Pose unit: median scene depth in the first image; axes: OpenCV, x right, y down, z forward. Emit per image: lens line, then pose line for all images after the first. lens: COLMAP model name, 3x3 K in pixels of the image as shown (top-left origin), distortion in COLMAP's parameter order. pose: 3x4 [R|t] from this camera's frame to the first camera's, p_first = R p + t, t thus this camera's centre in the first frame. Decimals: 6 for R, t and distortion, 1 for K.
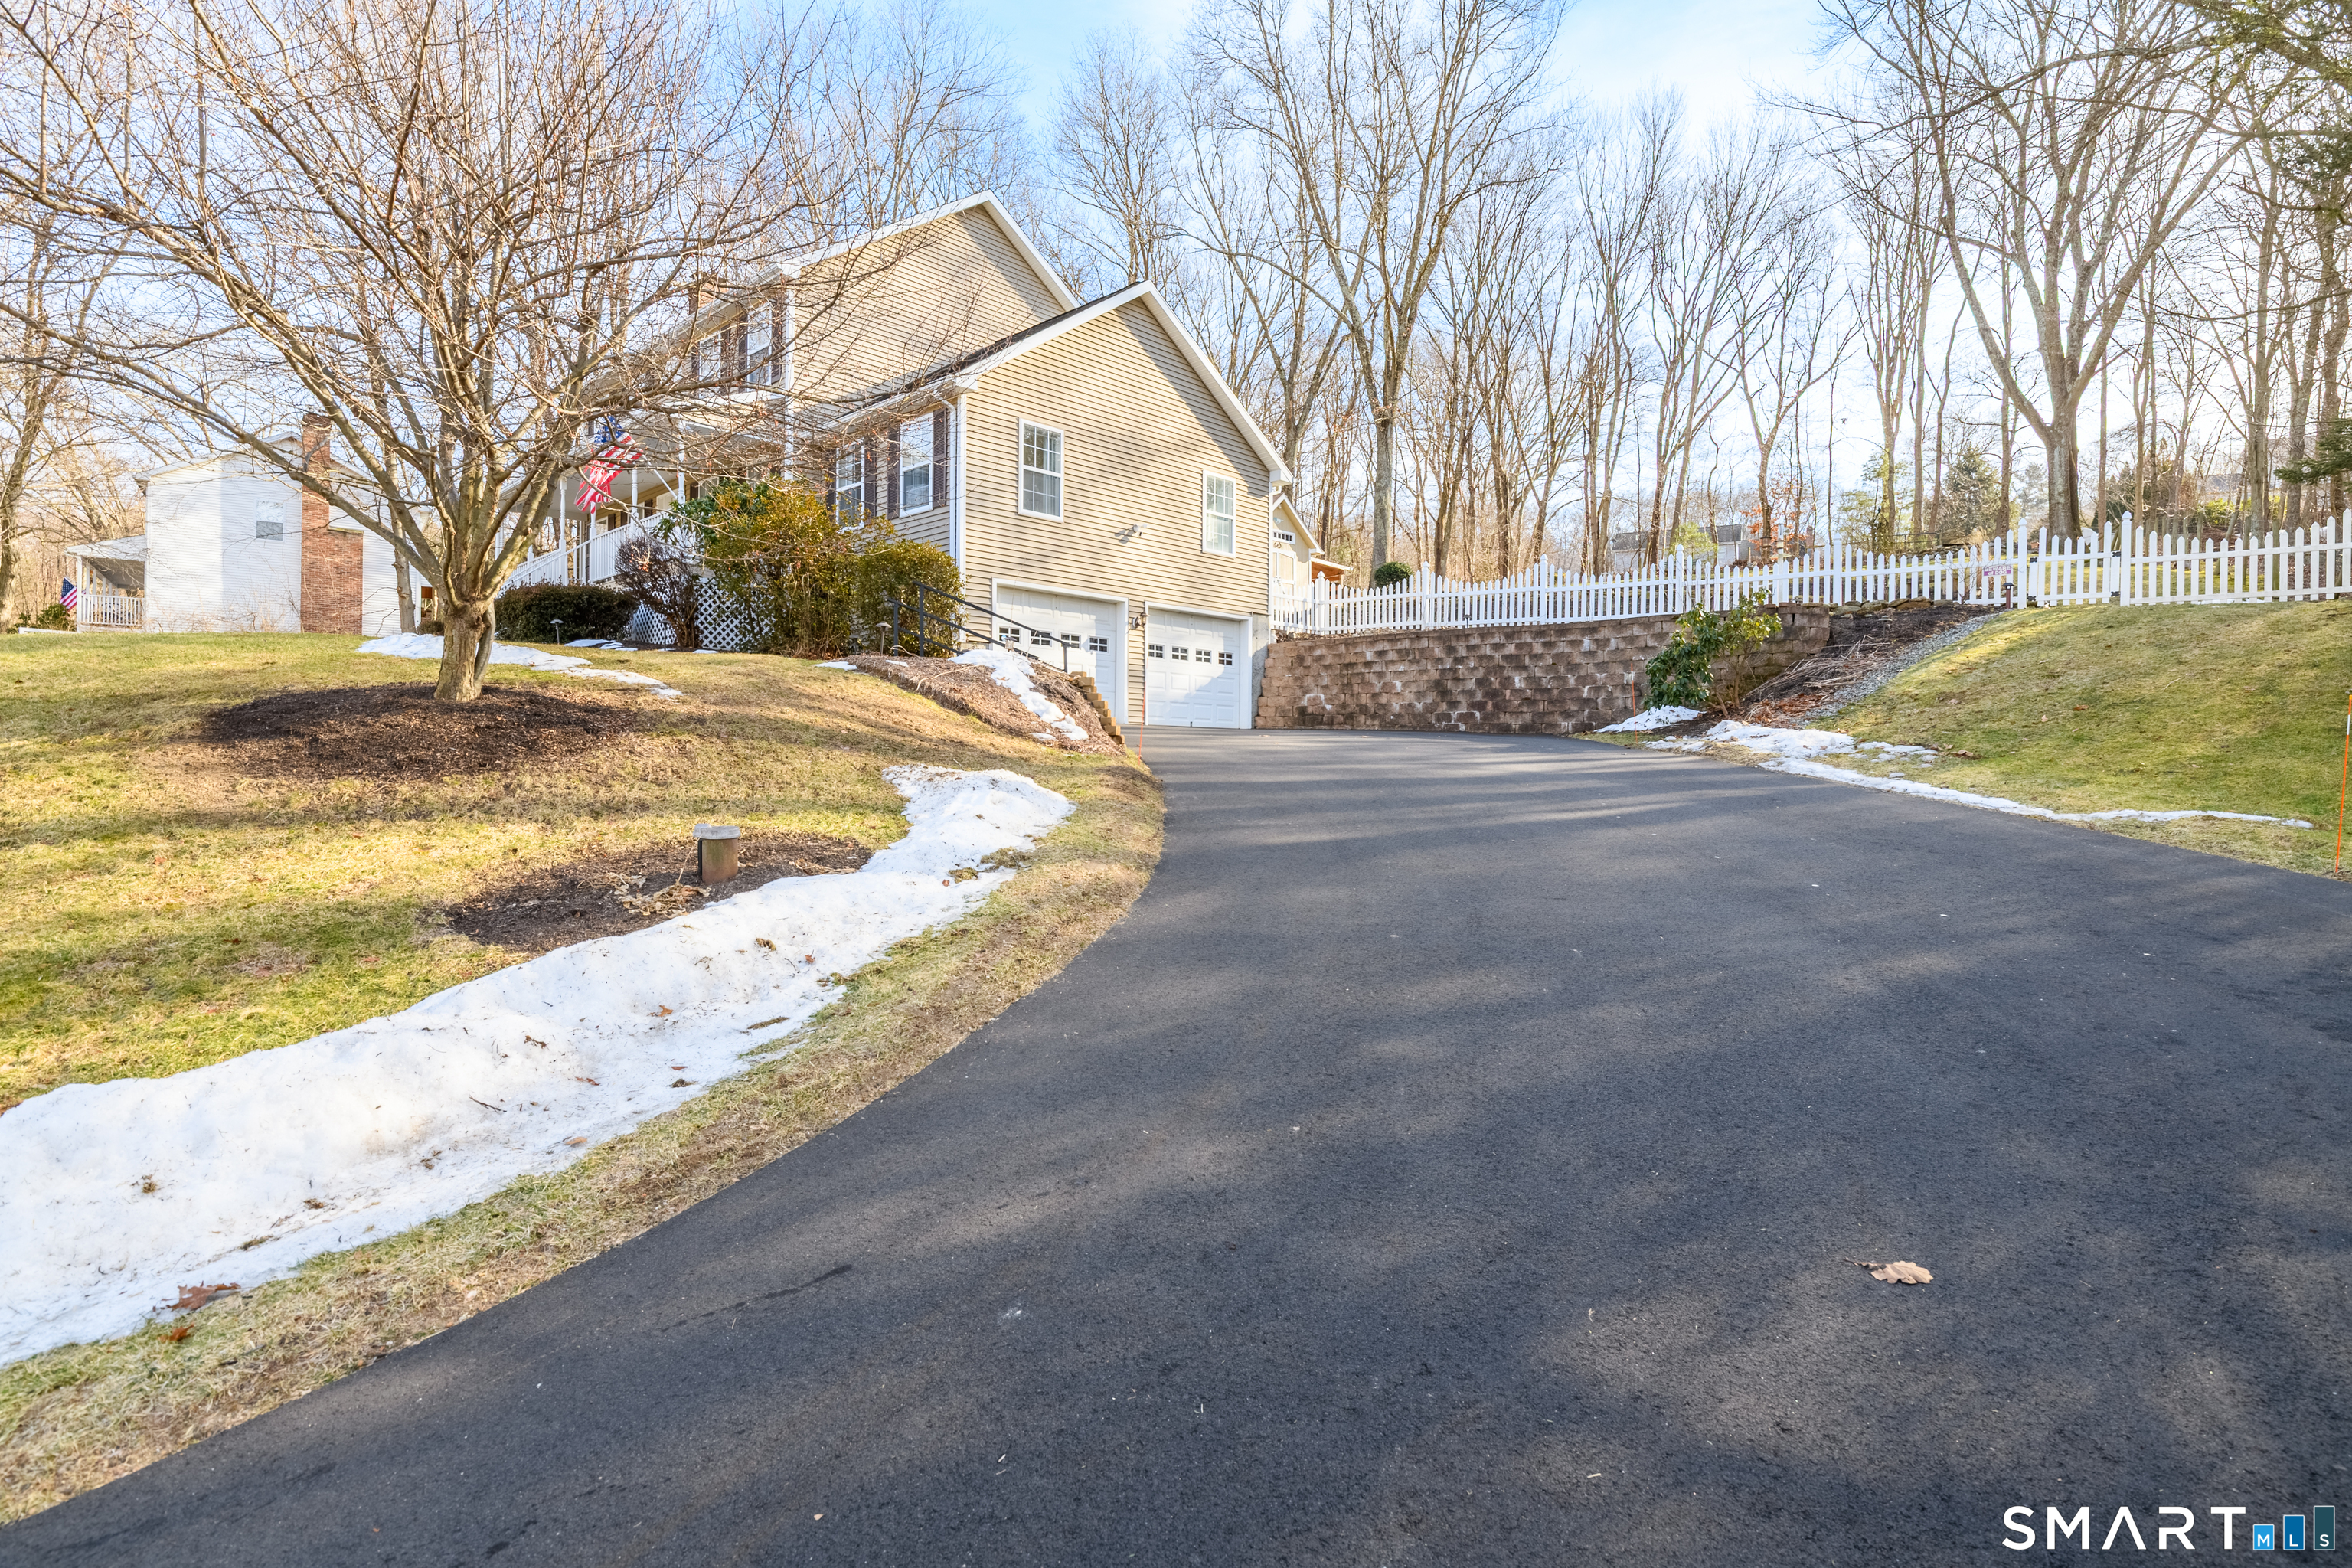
lens RADIAL K [[1175.4, 0, 1176.0], [0, 1175.4, 784.0], [0, 0, 1]] dist [-0.015696, -0.001523]
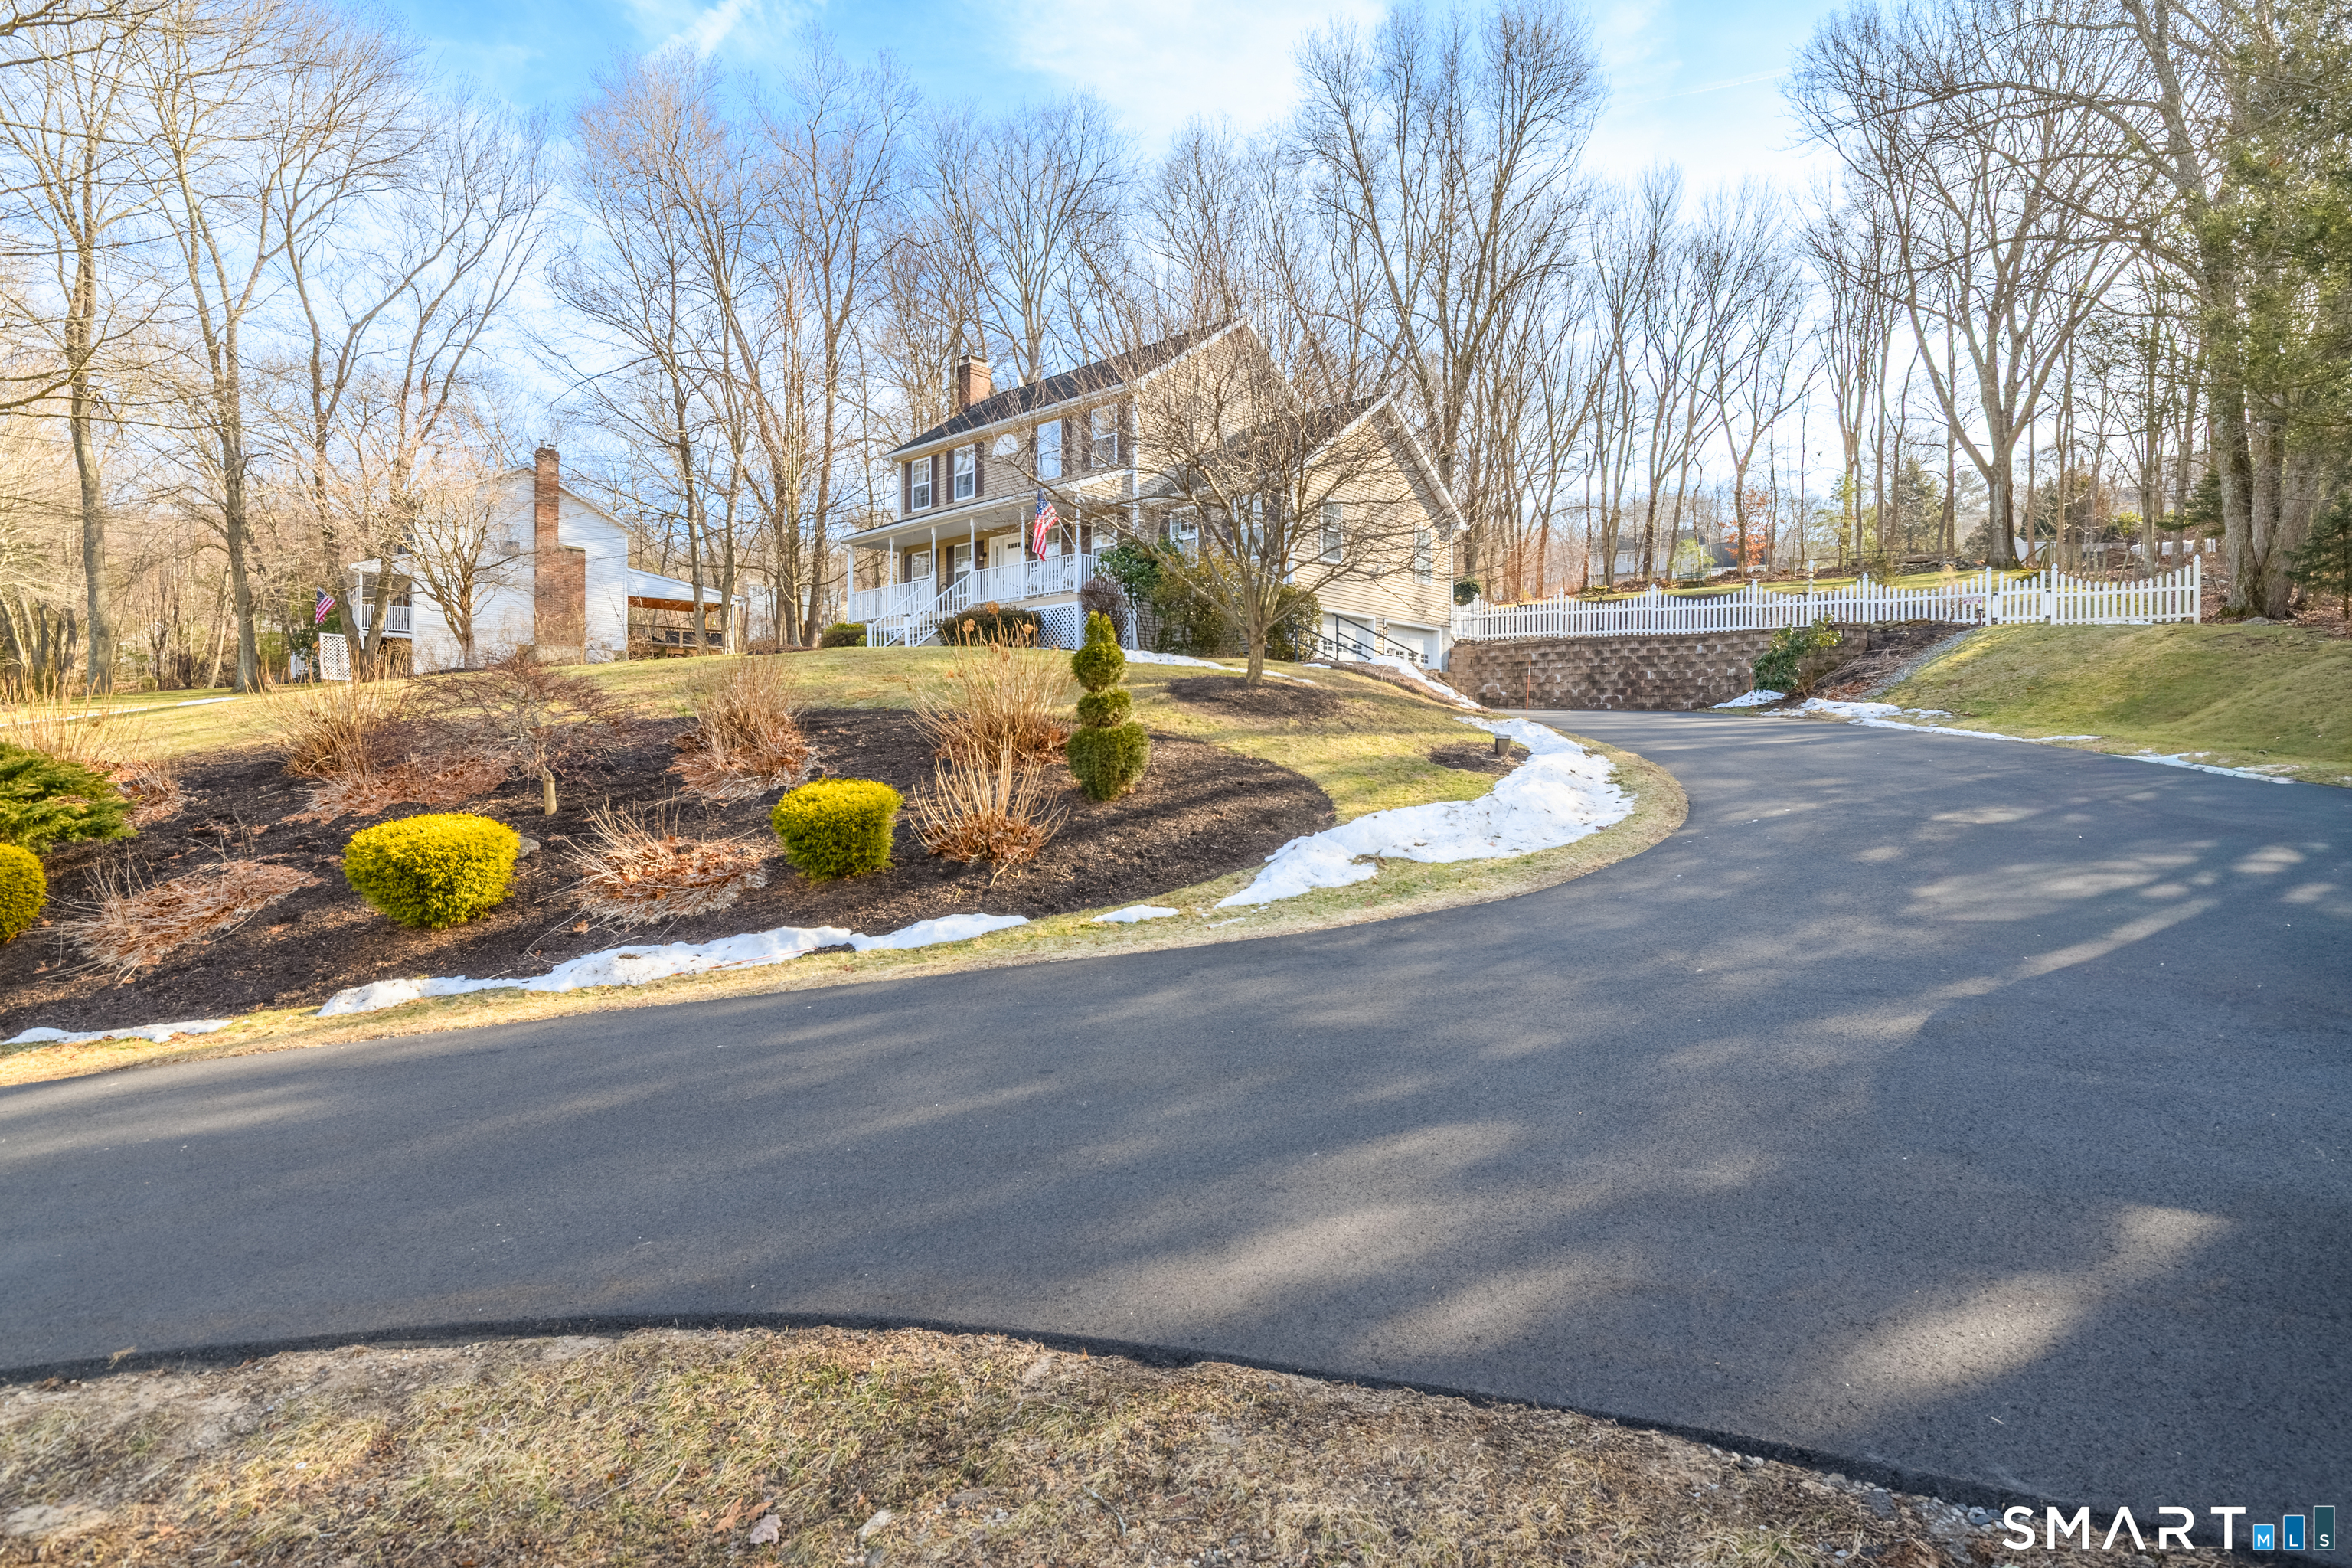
lens RADIAL K [[1162.2, 0, 1196.2], [0, 1162.2, 778.2], [0, 0, 1]] dist [-0.013880, -0.001952]
pose [[0.998840, -0.008256, 0.047438, -0.320191], [0.008238, 0.999966, 0.000575, 0.033725], [-0.047441, -0.000184, 0.998874, -0.385029]]
